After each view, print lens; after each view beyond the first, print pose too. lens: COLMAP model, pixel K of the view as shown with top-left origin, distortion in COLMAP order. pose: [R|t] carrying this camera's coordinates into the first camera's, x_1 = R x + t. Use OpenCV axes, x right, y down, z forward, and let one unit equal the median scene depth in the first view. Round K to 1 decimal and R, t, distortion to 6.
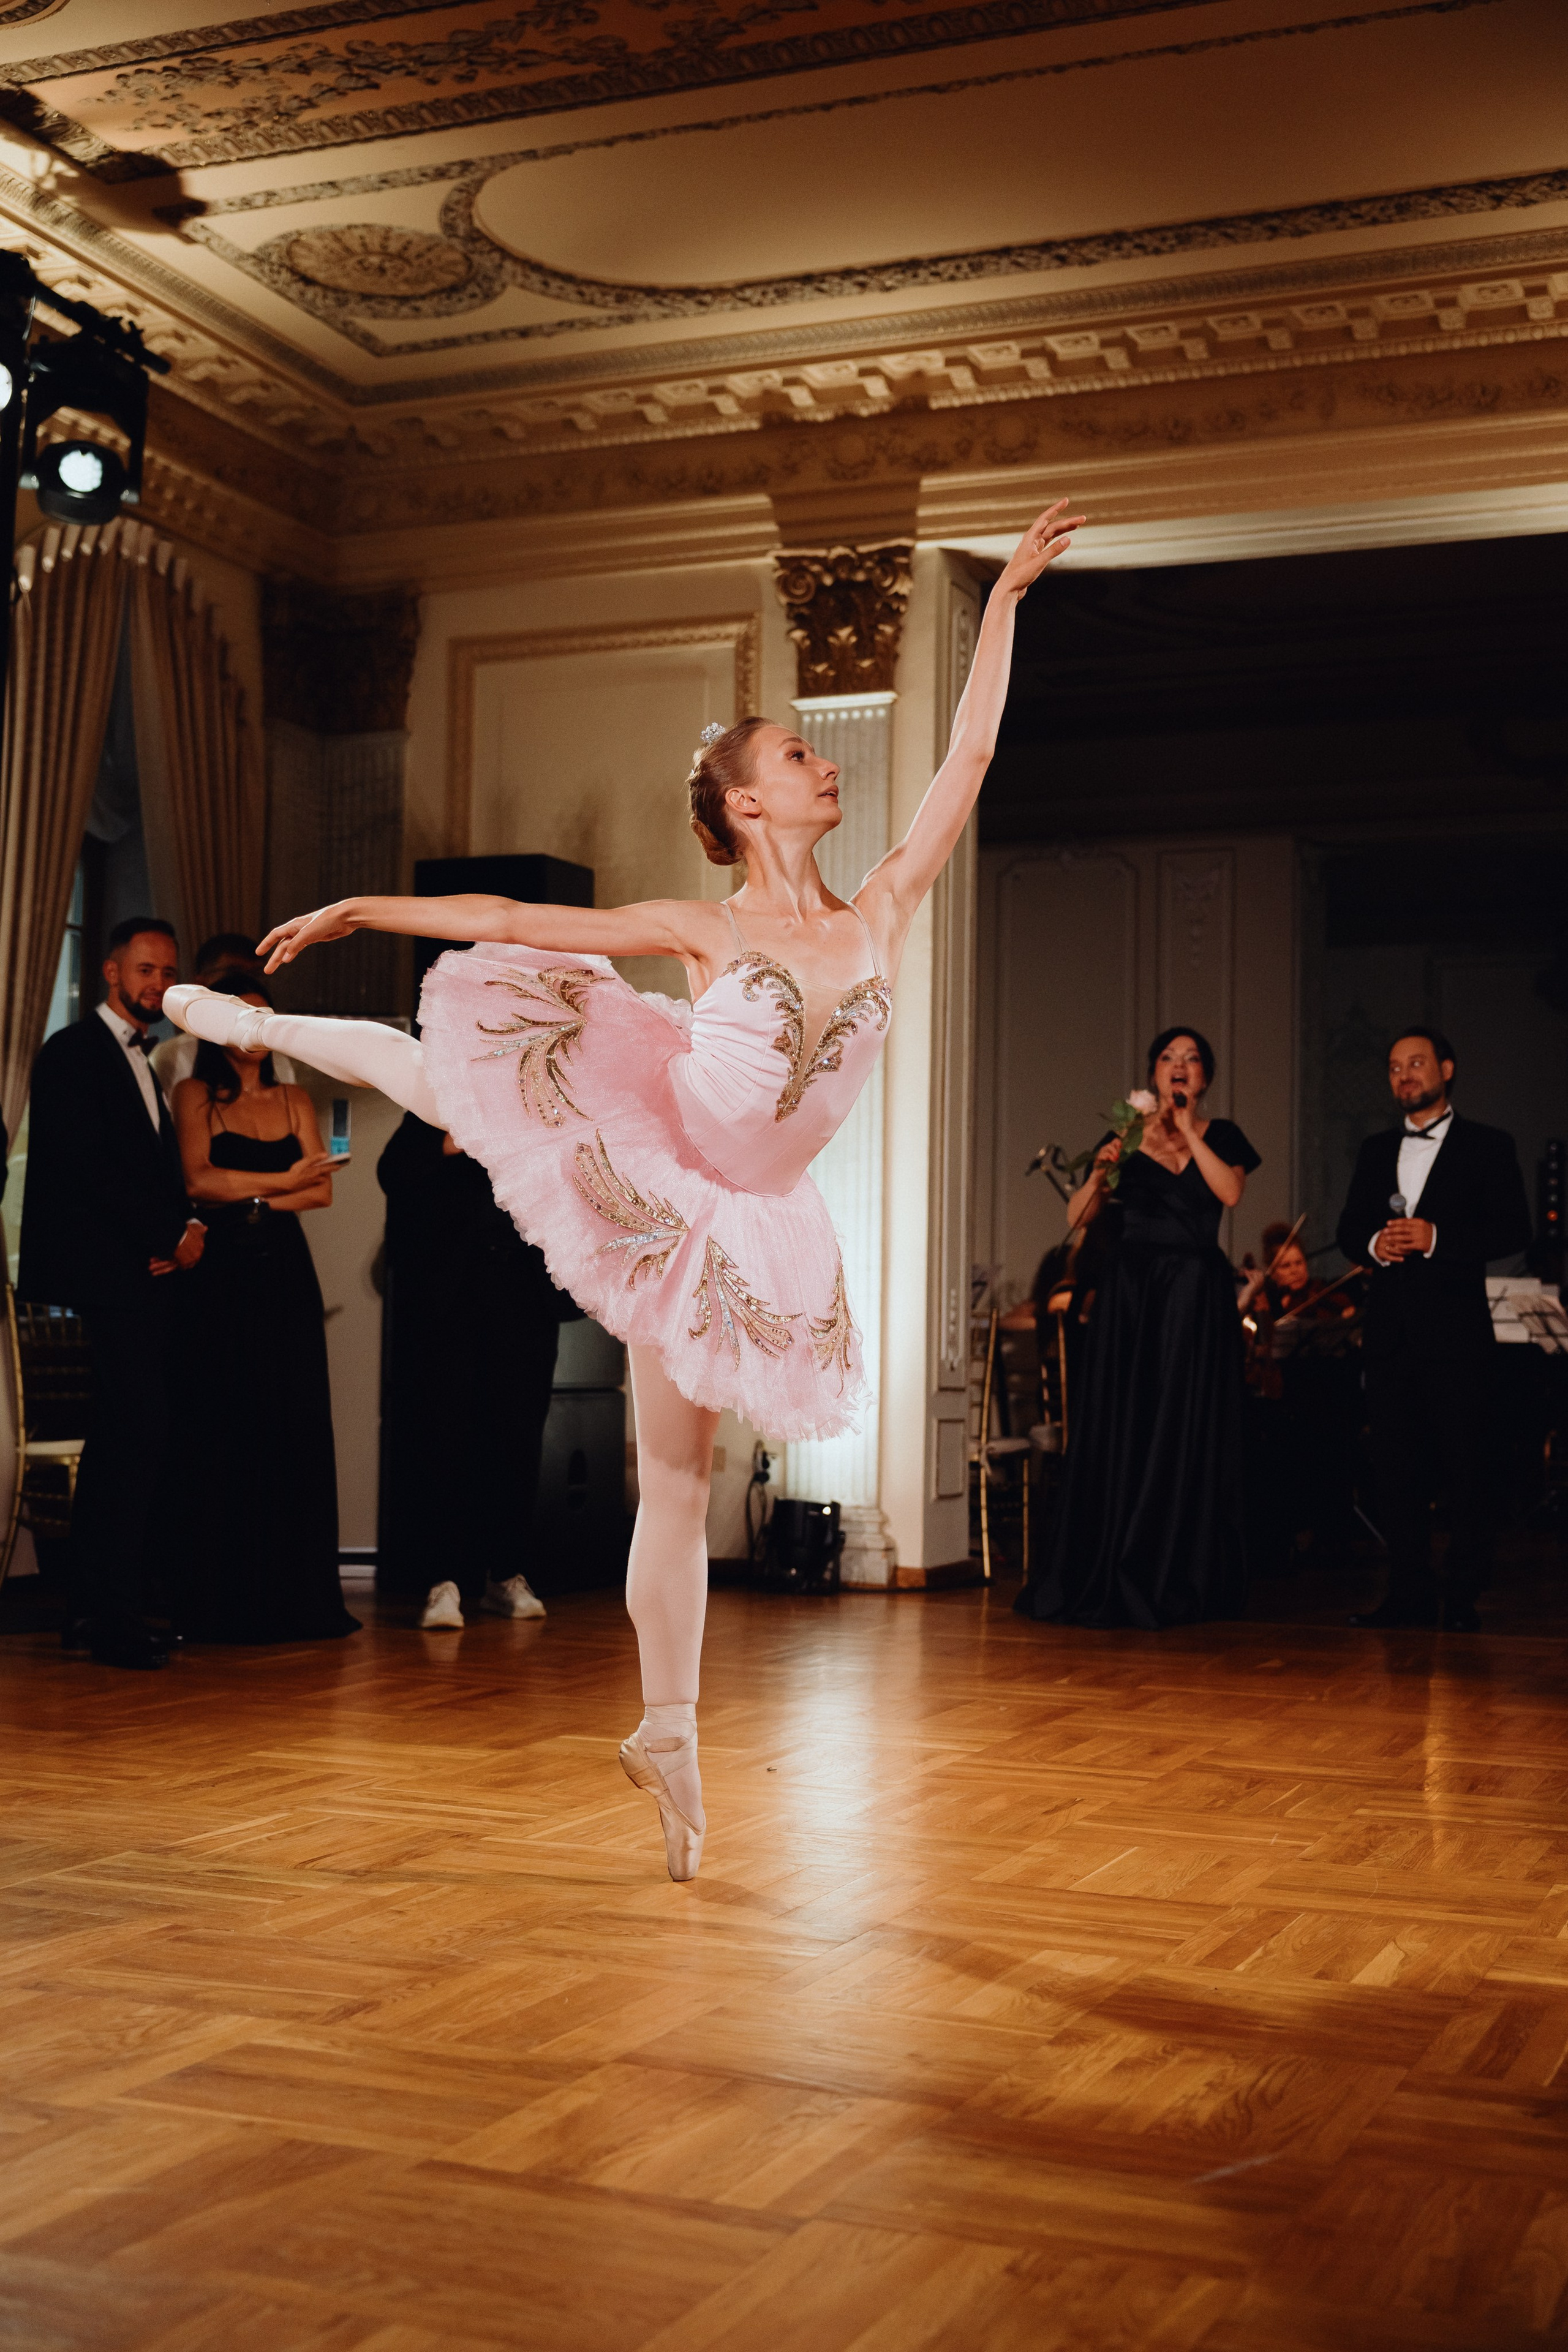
lens RADIAL K [[2778.6, 0, 775.8], [0, 2778.6, 1184.1], [0, 0, 1]] dist [0.012009, 0.000000]
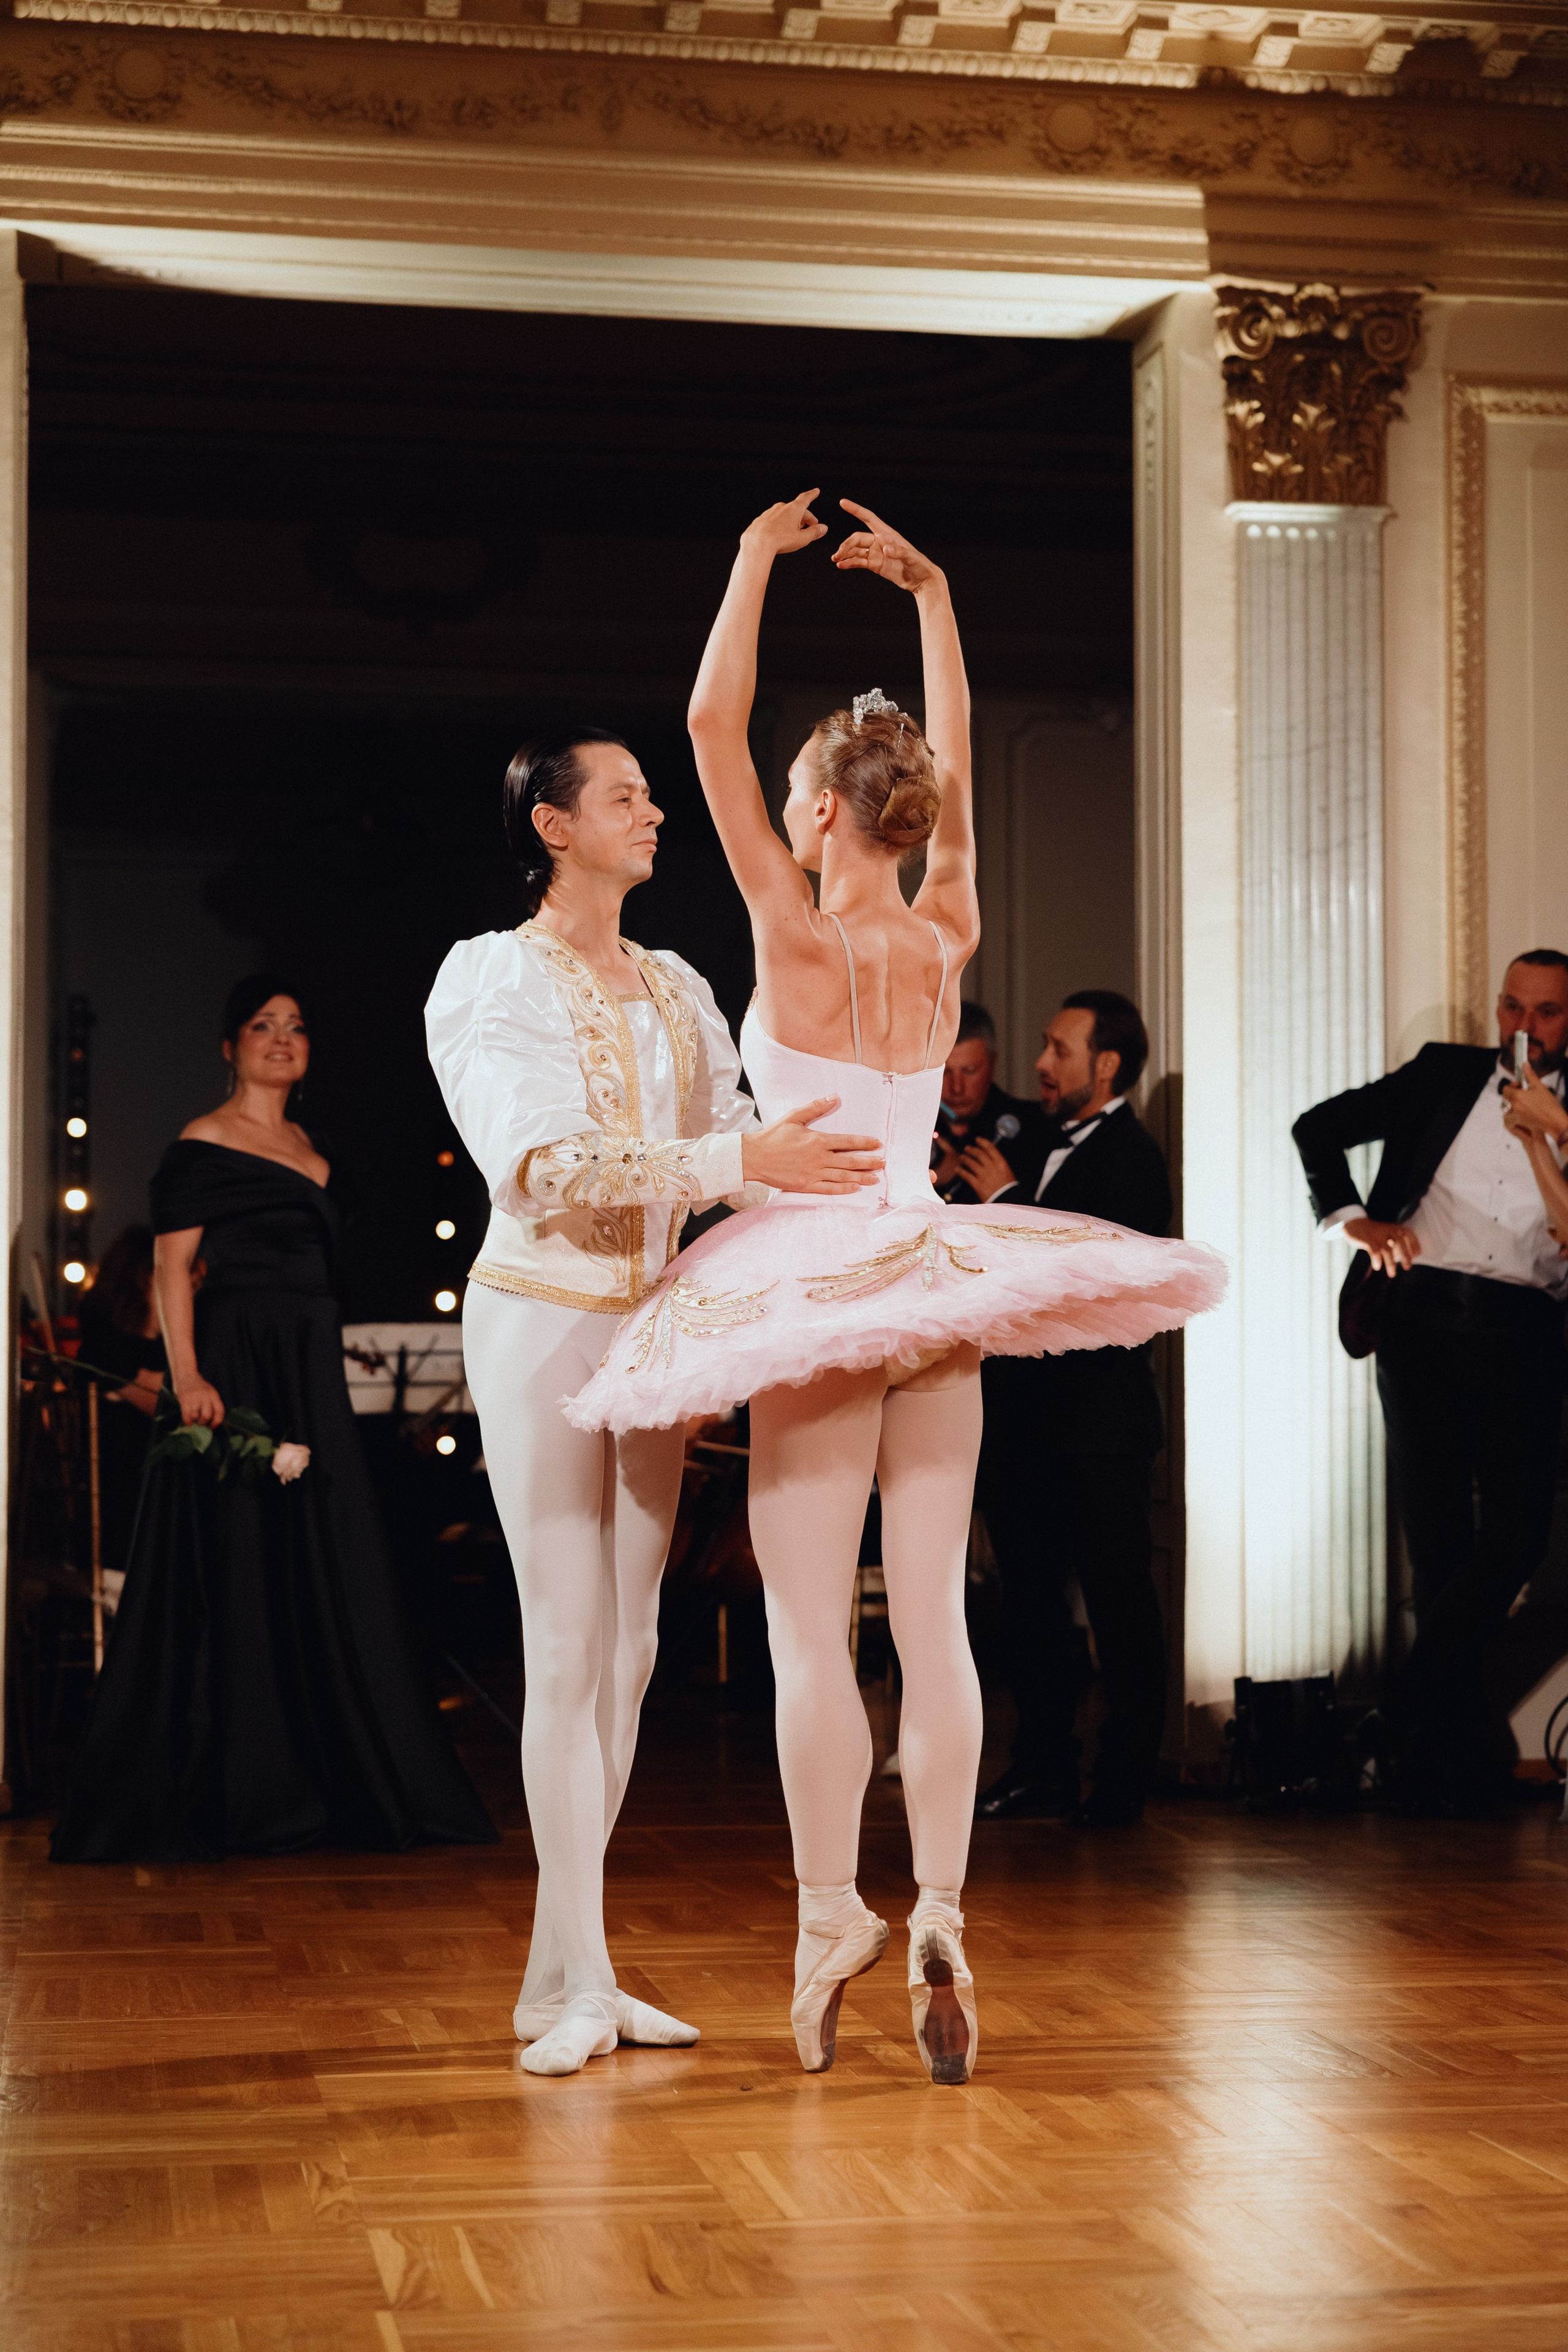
lens RADIAL K [[4193.1, 0, 785.5], [0, 4193.1, 1188.7], [0, 0, 1]] dist [0.049197, 0.000000]
pose [[0.847692, 0.009610, 0.530402, -0.320954], [-0.013981, 0.999893, 0.004228, -0.009687], [-0.530305, -0.011000, 0.847735, 0.059551]]
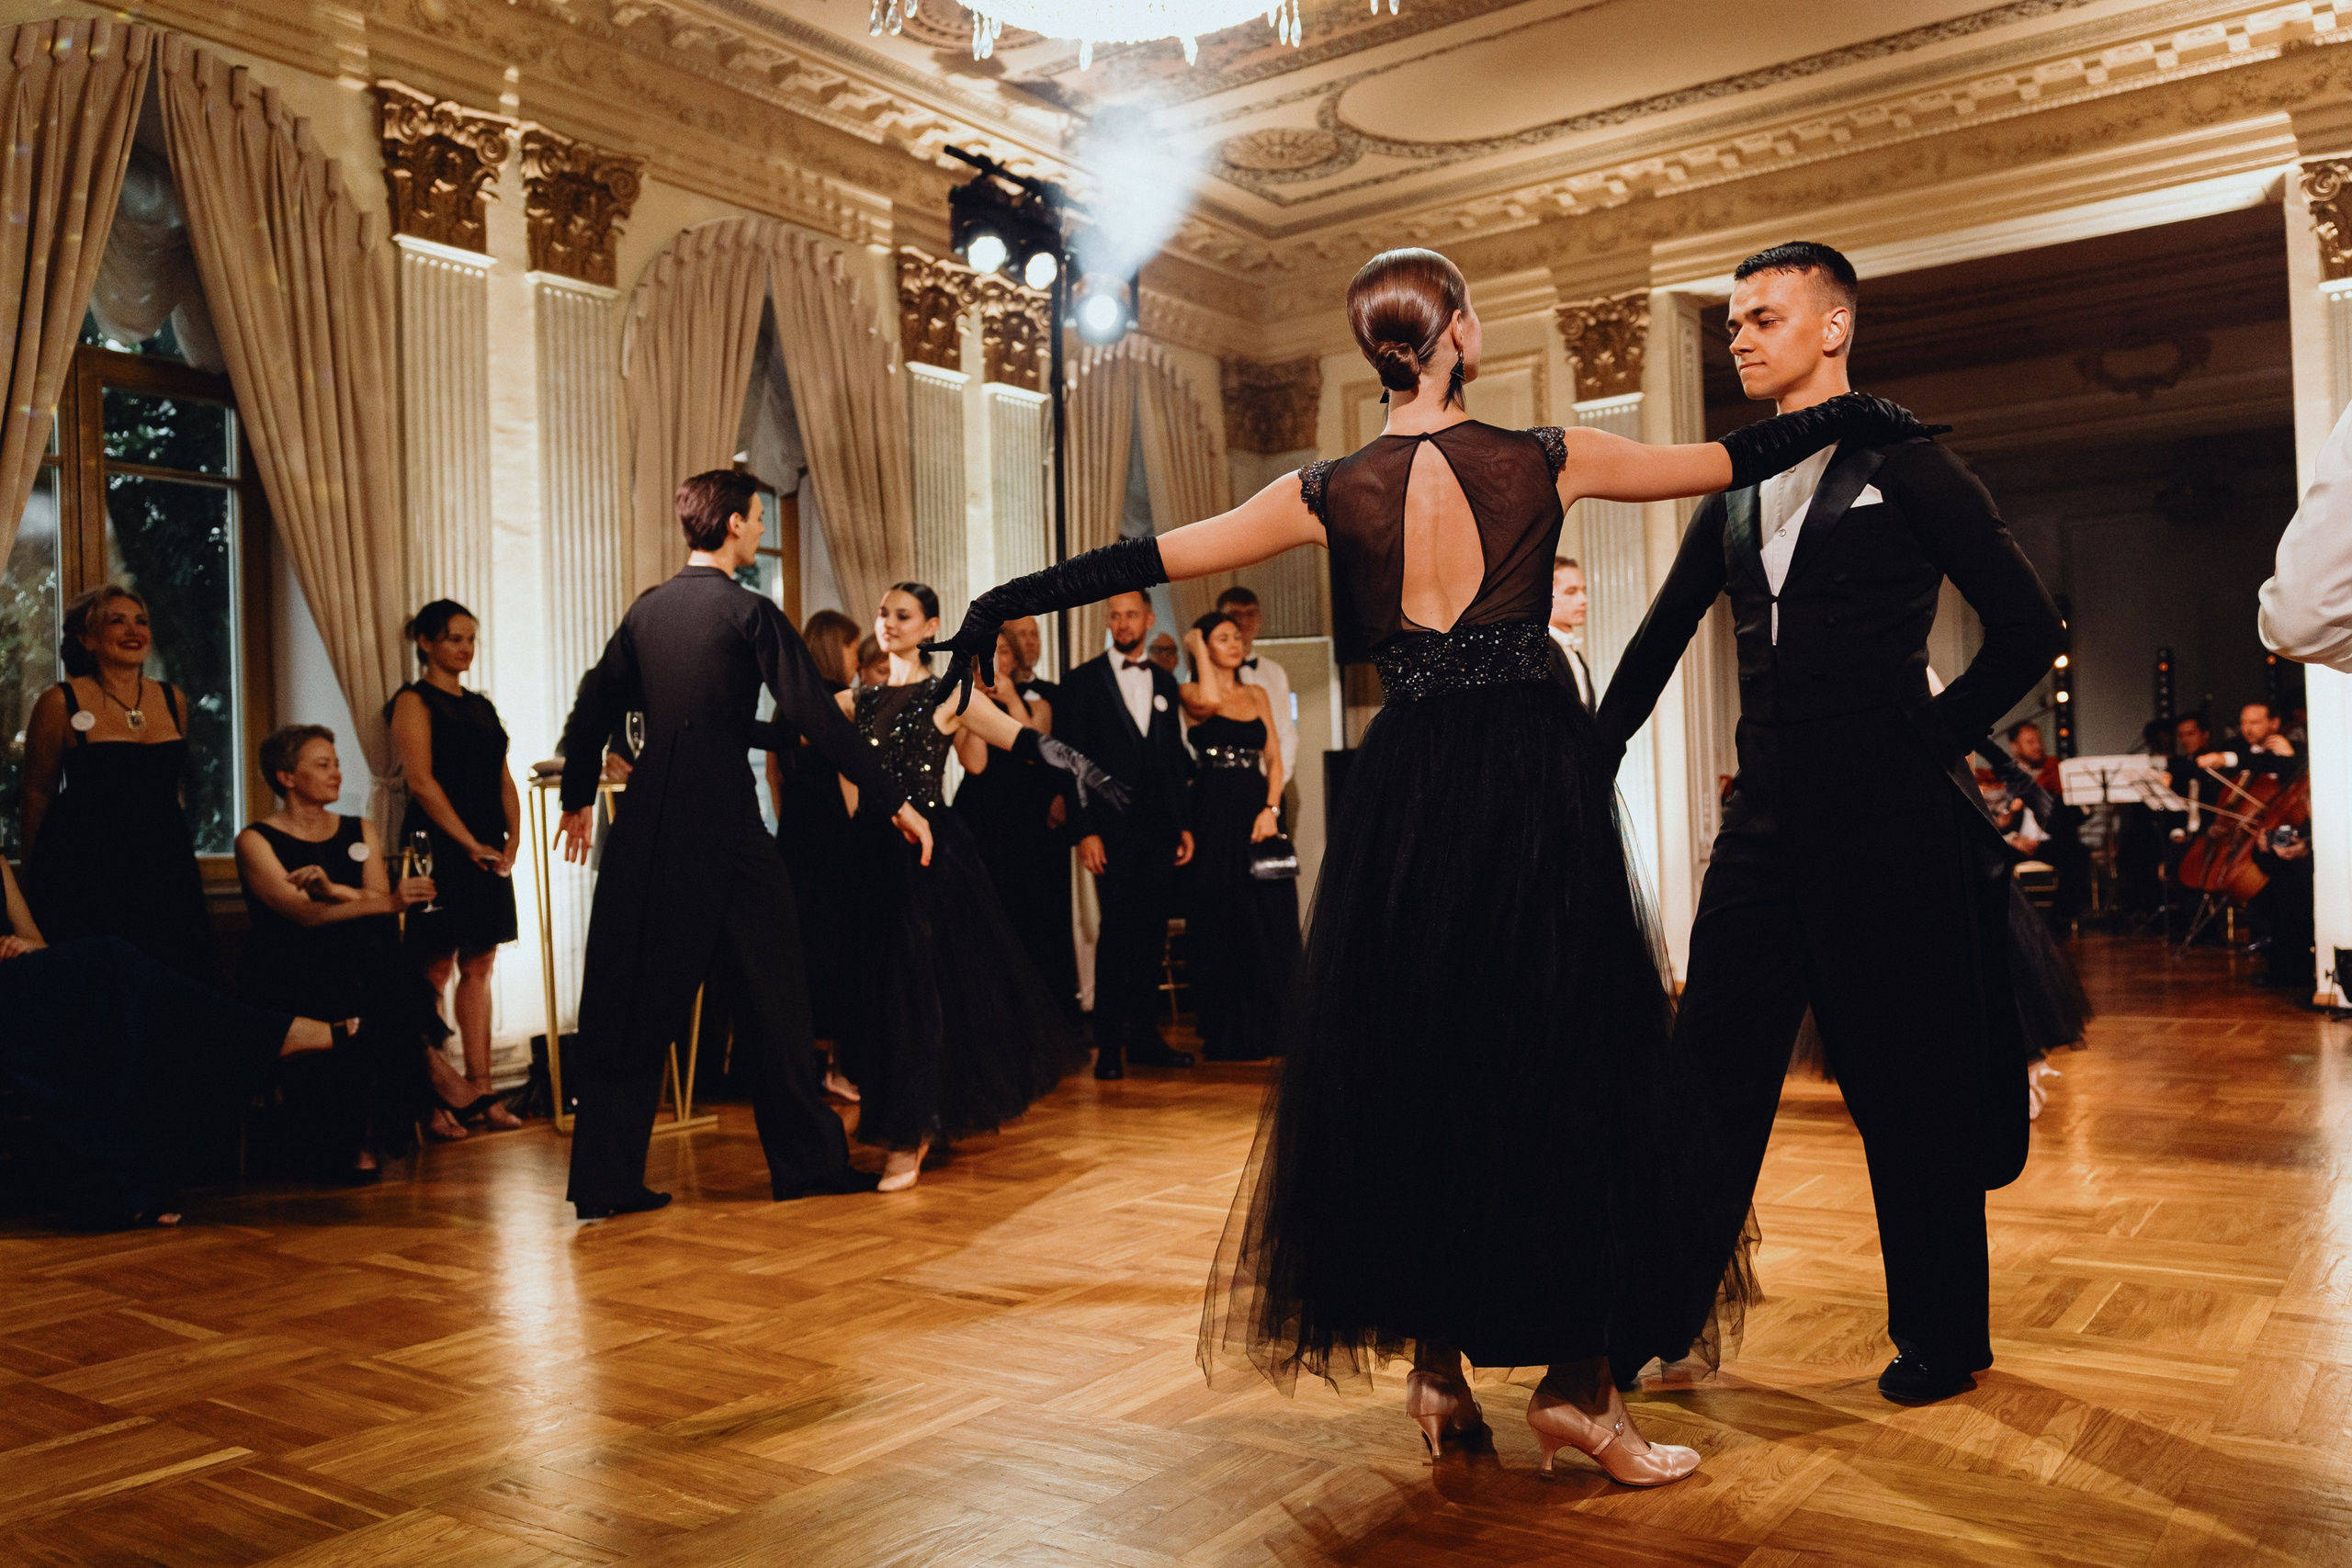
lens RADIAL K [[1880.6, 0, 1168.7], [0, 1880.6, 794.6], [0, 0, 1]] dist [-0.014553, 0.019588]
pose [[0.972370, -0.055983, -0.226634, 0.012582], [0.065491, 0.997252, 0.034644, -0.015300], [0.224071, -0.048529, 0.973364, -0.039804]]
